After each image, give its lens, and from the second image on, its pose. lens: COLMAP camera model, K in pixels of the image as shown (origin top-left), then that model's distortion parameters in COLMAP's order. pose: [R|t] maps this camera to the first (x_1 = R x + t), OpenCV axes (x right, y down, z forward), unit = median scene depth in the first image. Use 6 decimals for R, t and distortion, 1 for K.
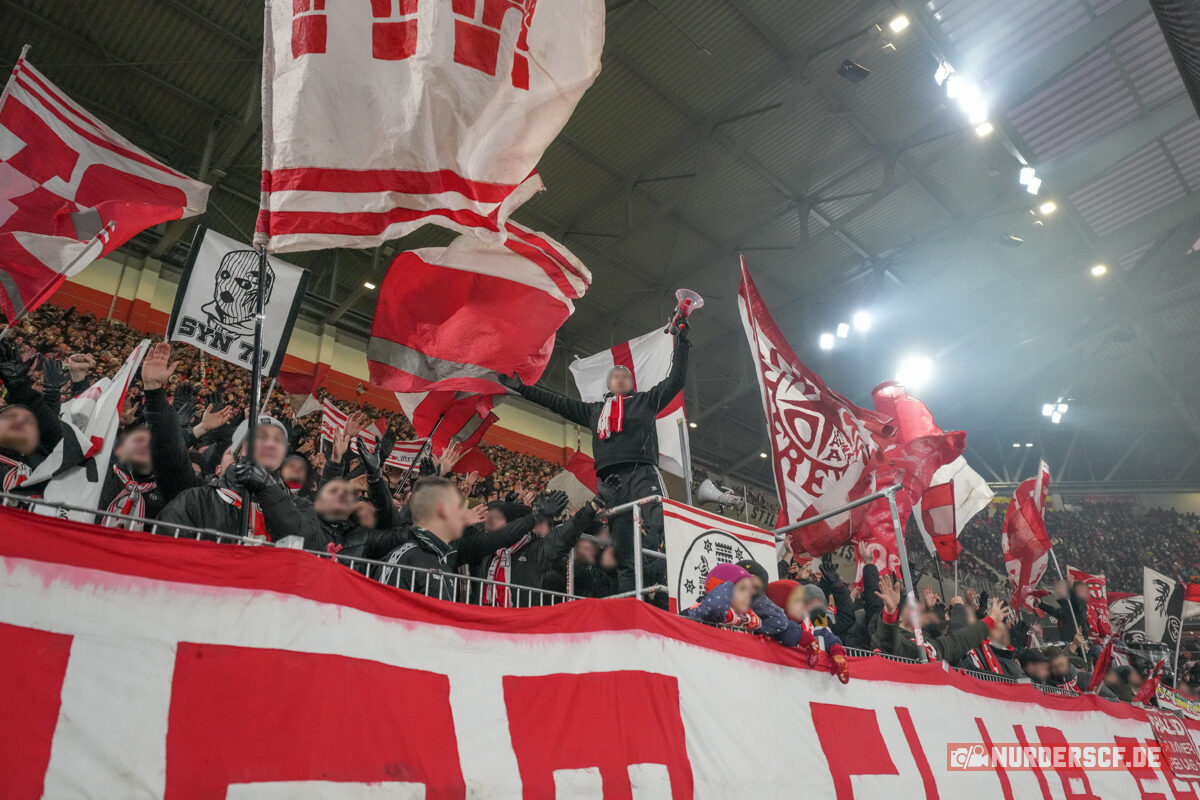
lens RADIAL K [[805.9, 0, 597.2], [0, 805.9, 386.5], [0, 0, 1]] dist [0.003758, -0.001093]
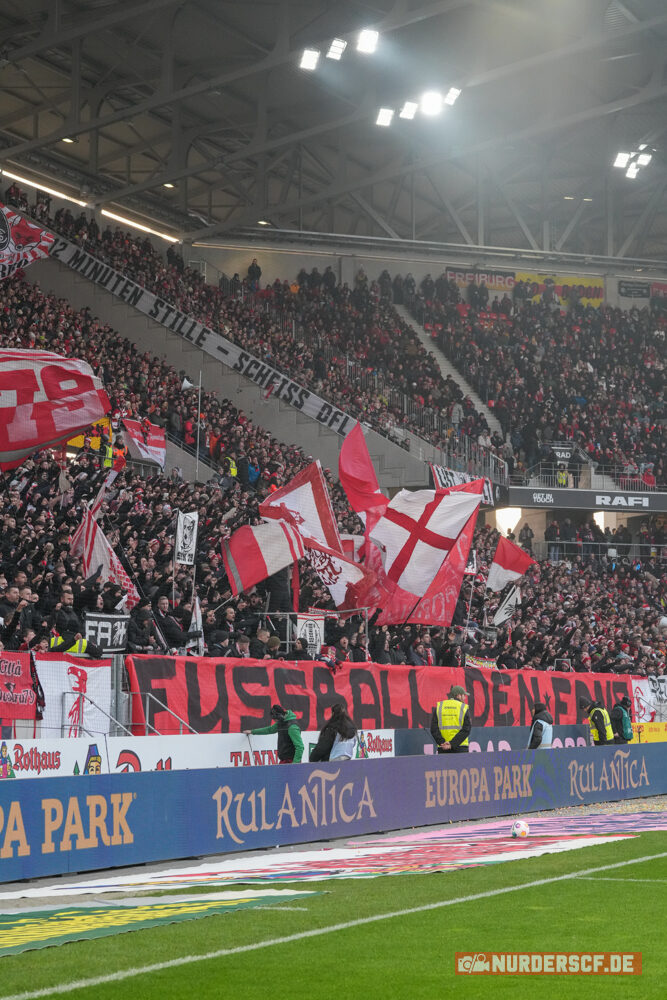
lens RADIAL K [[2127.8, 0, 333.5], [0, 2127.8, 500.0], [0, 0, 1]] dist [-0.021300, 0.166877]
pose [[0.937252, 0.053991, 0.344448, -0.304733], [-0.175190, 0.927090, 0.331379, -0.355478], [-0.301443, -0.370929, 0.878376, -0.716188]]
